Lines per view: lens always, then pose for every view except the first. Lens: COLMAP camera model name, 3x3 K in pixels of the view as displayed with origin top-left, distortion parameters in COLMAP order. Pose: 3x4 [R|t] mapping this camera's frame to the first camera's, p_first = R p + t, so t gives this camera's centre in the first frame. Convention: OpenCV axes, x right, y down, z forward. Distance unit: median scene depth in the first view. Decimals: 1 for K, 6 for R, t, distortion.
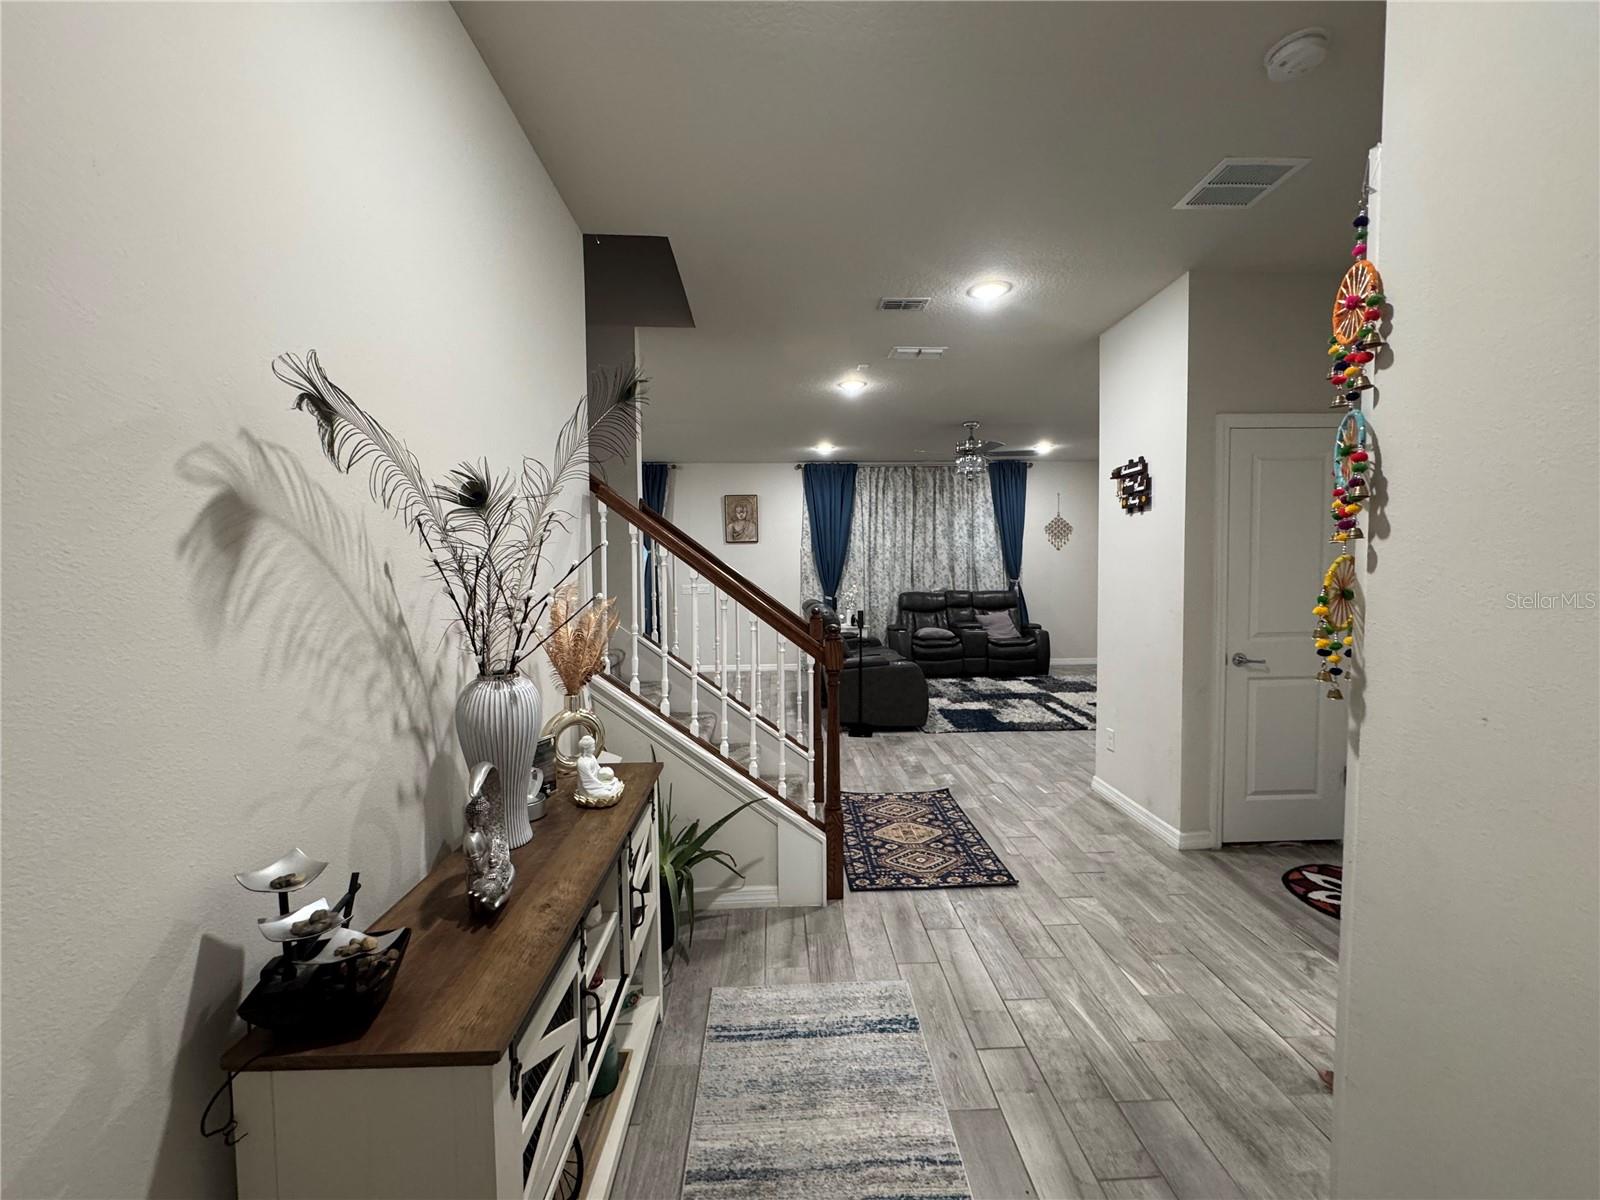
lens RADIAL K [[635.6, 0, 800.6], [0, 635.6, 596.0], [0, 0, 1]] dist [-0.002660, 0.000686]
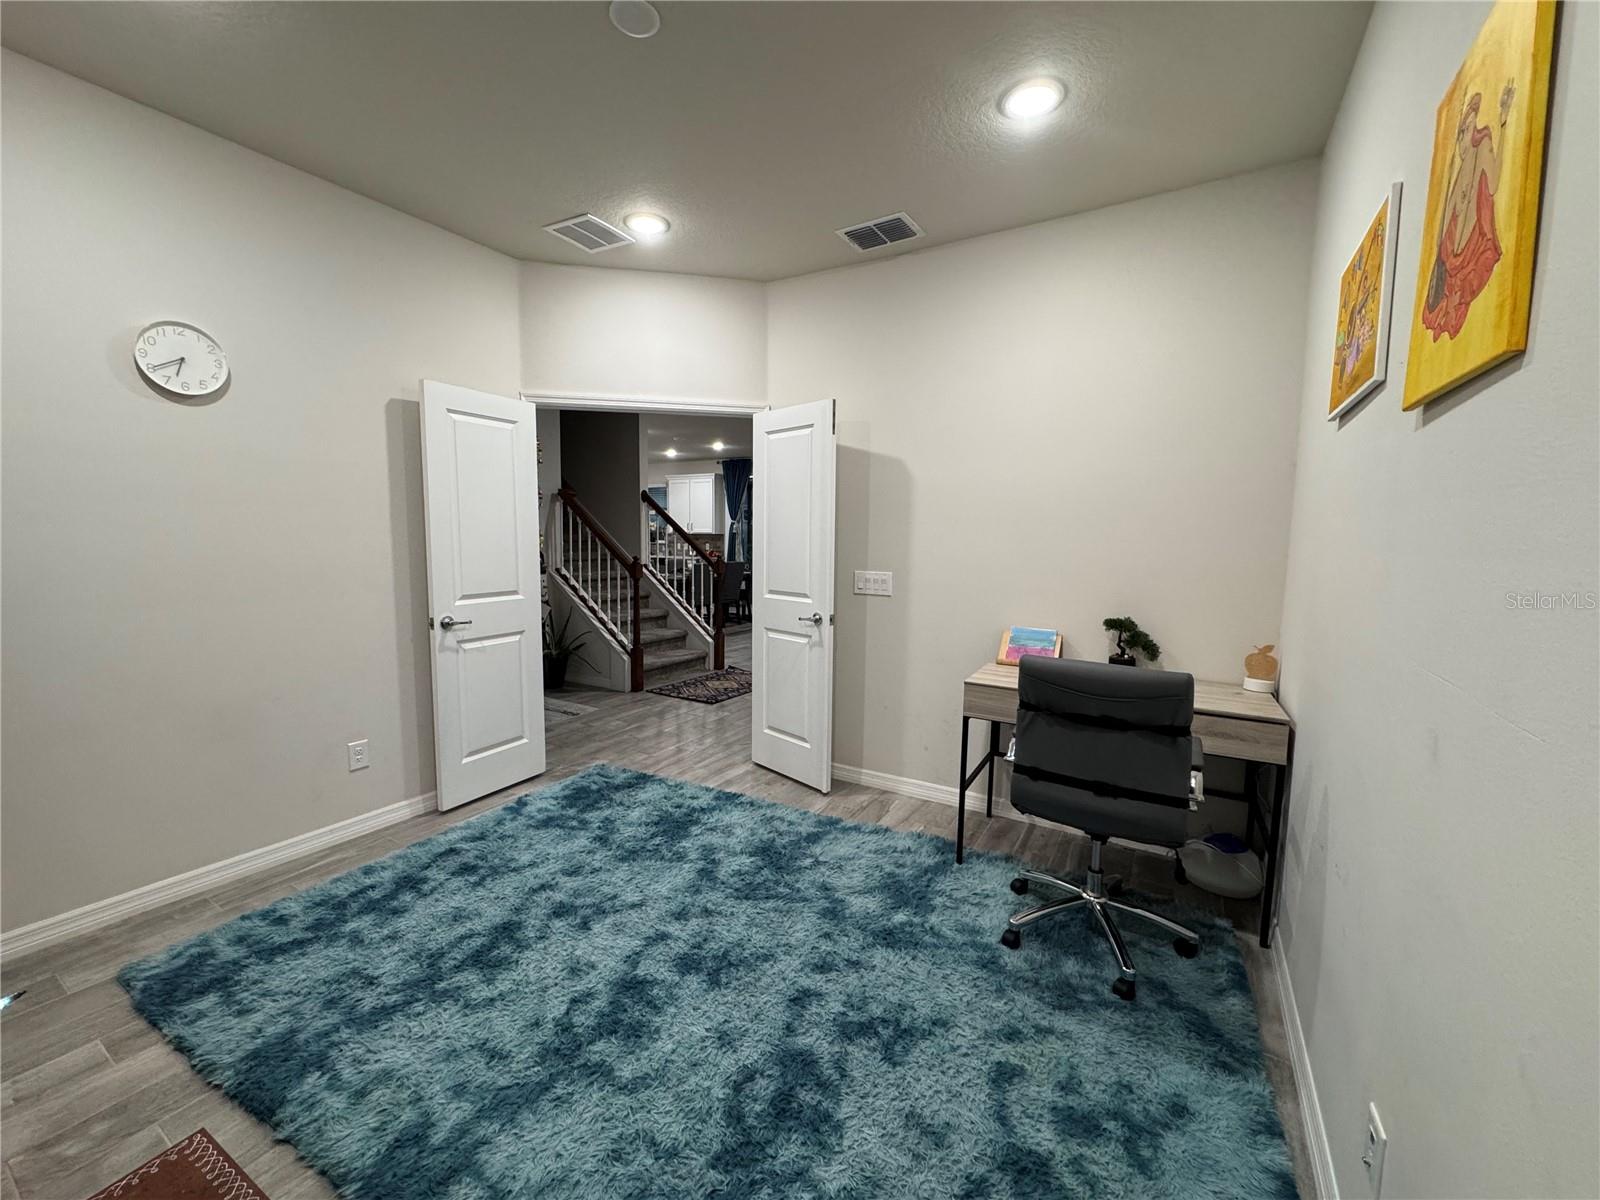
lens RADIAL K [[635.6, 0, 800.6], [0, 635.6, 596.0], [0, 0, 1]] dist [-0.002660, 0.000686]
pose [[0.830229, 0.074636, -0.552404, 0.963516], [-0.049050, 0.996933, 0.060977, 0.012722], [0.555261, -0.023530, 0.831343, -0.235122]]
